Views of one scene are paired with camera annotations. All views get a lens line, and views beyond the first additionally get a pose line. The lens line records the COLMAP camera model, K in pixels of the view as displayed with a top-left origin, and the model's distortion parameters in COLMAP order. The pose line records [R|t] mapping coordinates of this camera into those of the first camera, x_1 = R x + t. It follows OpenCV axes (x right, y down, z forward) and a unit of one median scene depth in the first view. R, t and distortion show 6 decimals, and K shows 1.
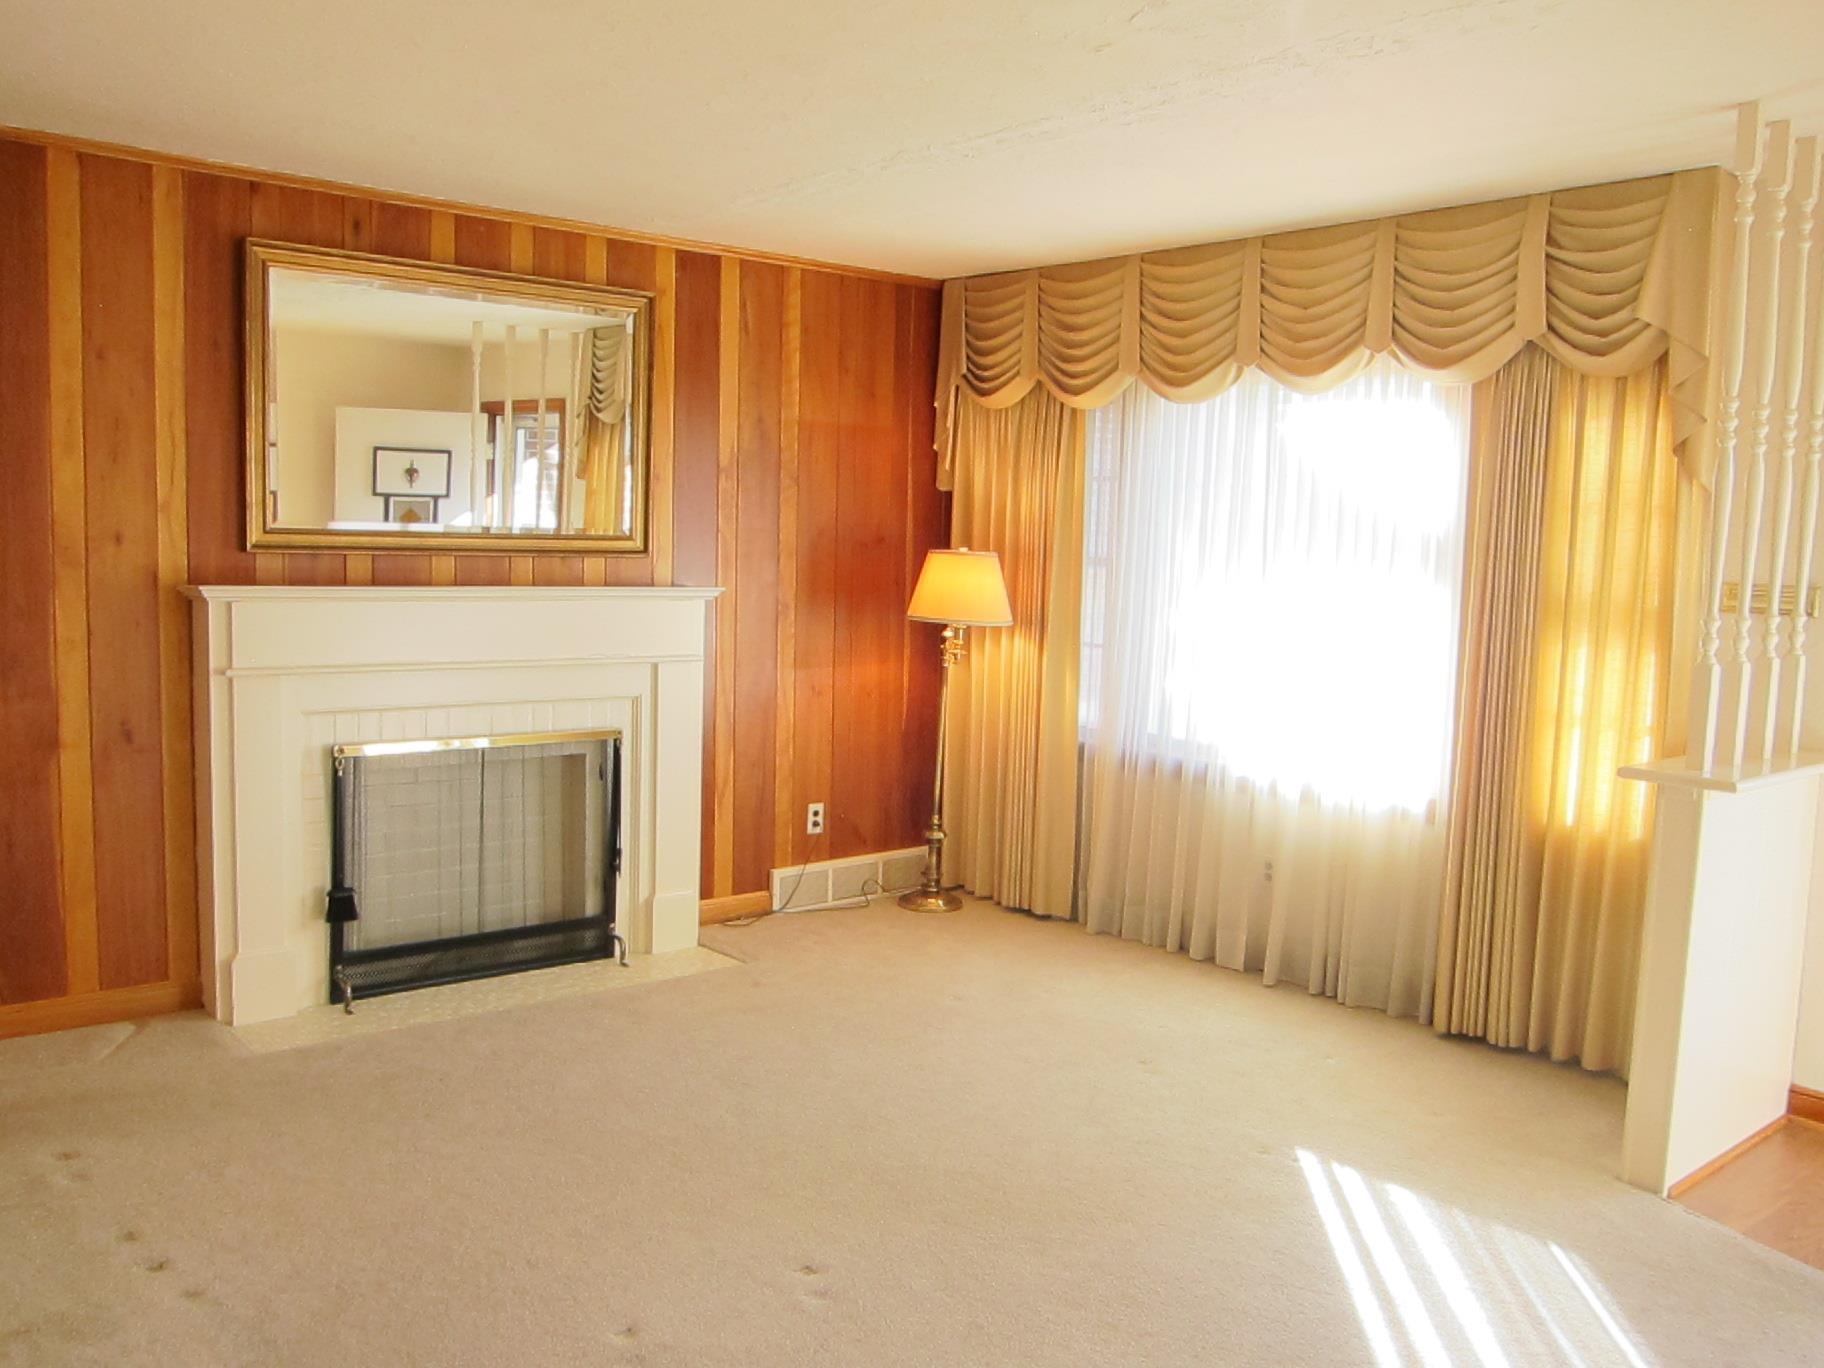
lens RADIAL K [[1518.5, 0, 912.0], [0, 1518.5, 684.0], [0, 0, 1]] dist [-0.077360, 0.050513]
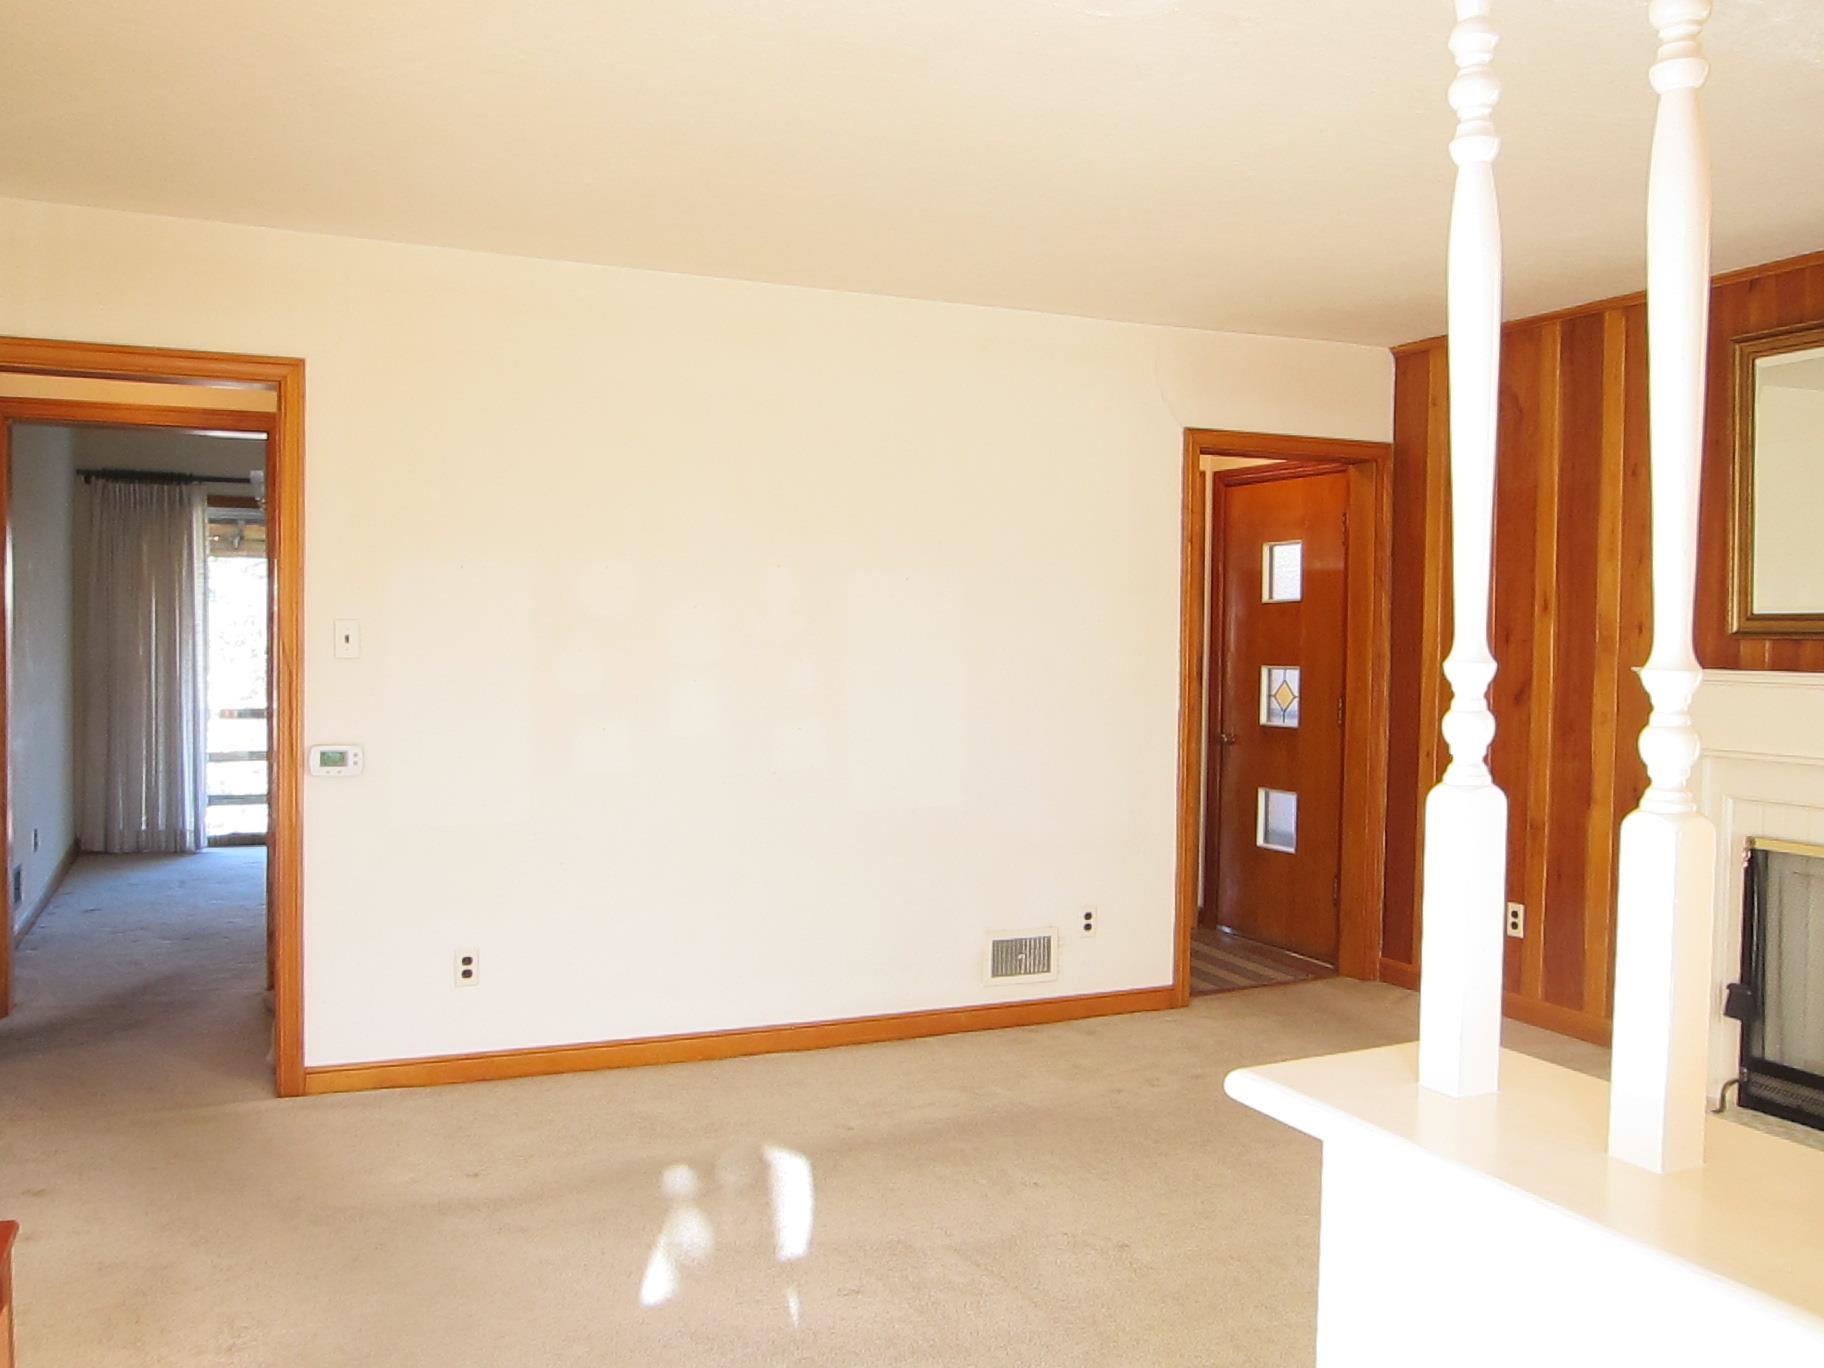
lens RADIAL K [[1518.5, 0, 912.0], [0, 1518.5, 684.0], [0, 0, 1]] dist [-0.077360, 0.050513]
pose [[-0.282546, -0.005022, -0.959241, 0.597421], [-0.110128, 0.993544, 0.027236, -0.019534], [0.952911, 0.113334, -0.281275, 0.648527]]
